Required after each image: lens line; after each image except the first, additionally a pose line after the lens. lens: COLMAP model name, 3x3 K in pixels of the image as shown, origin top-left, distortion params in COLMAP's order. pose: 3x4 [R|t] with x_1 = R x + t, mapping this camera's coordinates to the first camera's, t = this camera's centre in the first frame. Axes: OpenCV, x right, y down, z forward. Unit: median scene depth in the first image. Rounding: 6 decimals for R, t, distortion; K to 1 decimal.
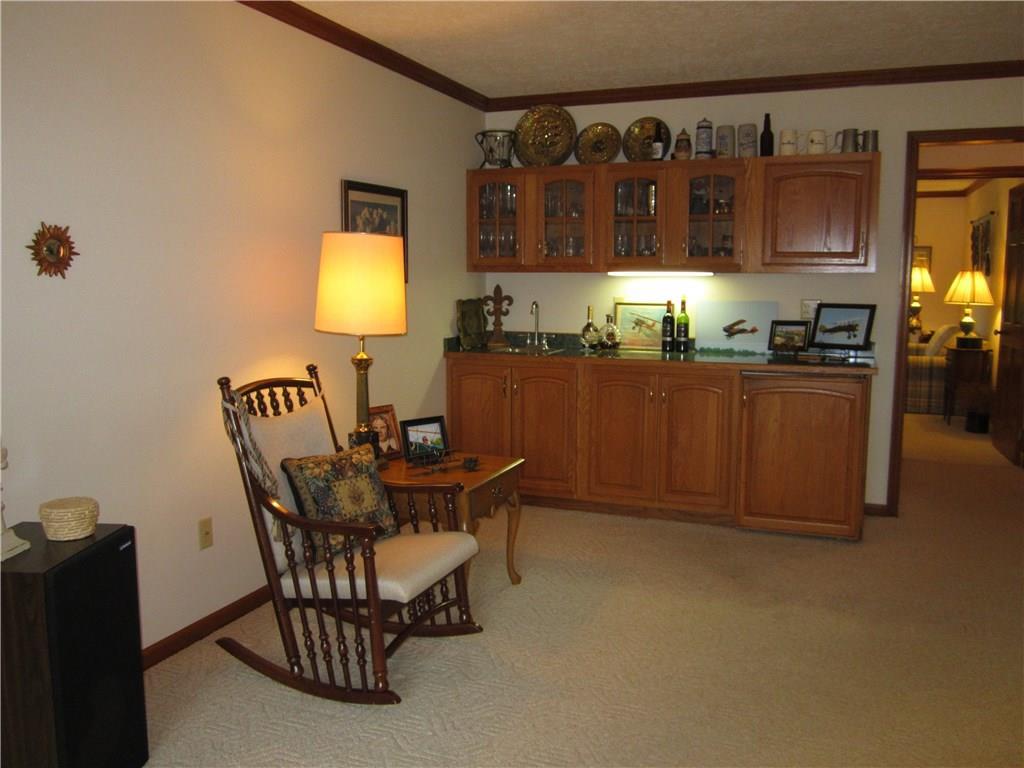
lens RADIAL K [[852.1, 0, 511.9], [0, 852.1, 387.3], [0, 0, 1]] dist [-0.041664, 0.012589]
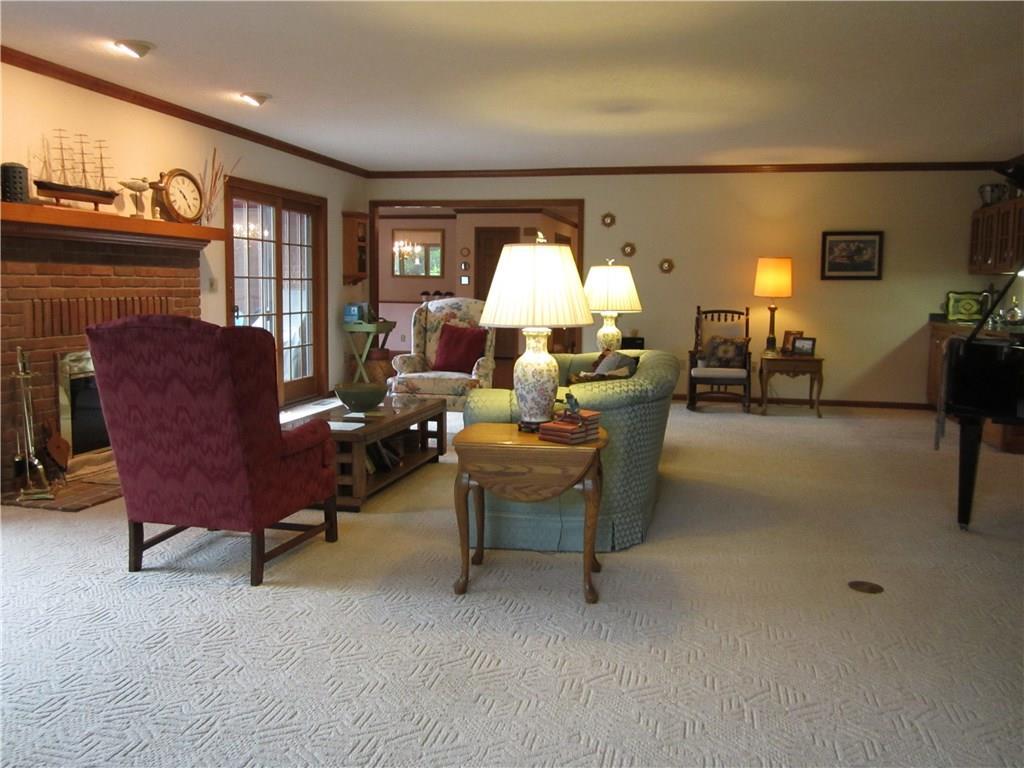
lens RADIAL K [[852.1, 0, 513.1], [0, 852.1, 380.6], [0, 0, 1]] dist [-0.041664, 0.012589]
pose [[0.151489, 0.114915, -0.981756, 1.773083], [-0.140017, 0.985699, 0.093772, 0.042227], [0.978492, 0.123257, 0.165412, -0.102981]]
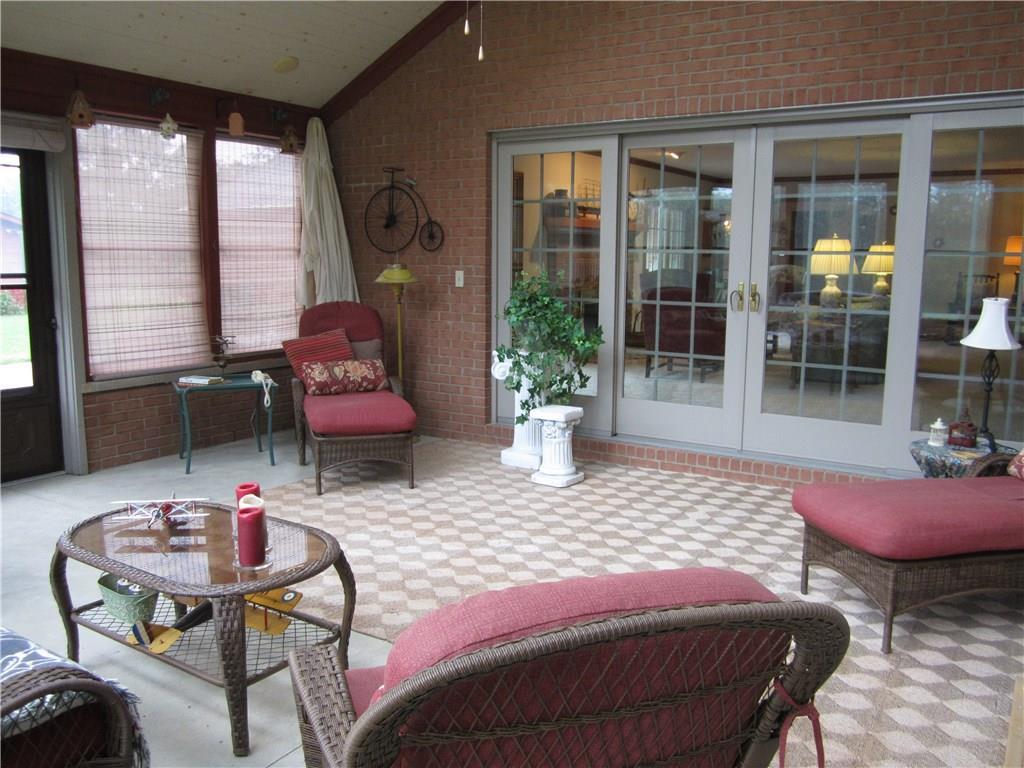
lens RADIAL K [[852.1, 0, 512.6], [0, 852.1, 382.7], [0, 0, 1]] dist [-0.041664, 0.012589]
pose [[-0.195078, 0.148519, -0.969478, 3.169563], [-0.133425, 0.975260, 0.176252, 0.064313], [0.971670, 0.163736, -0.170436, -0.311094]]
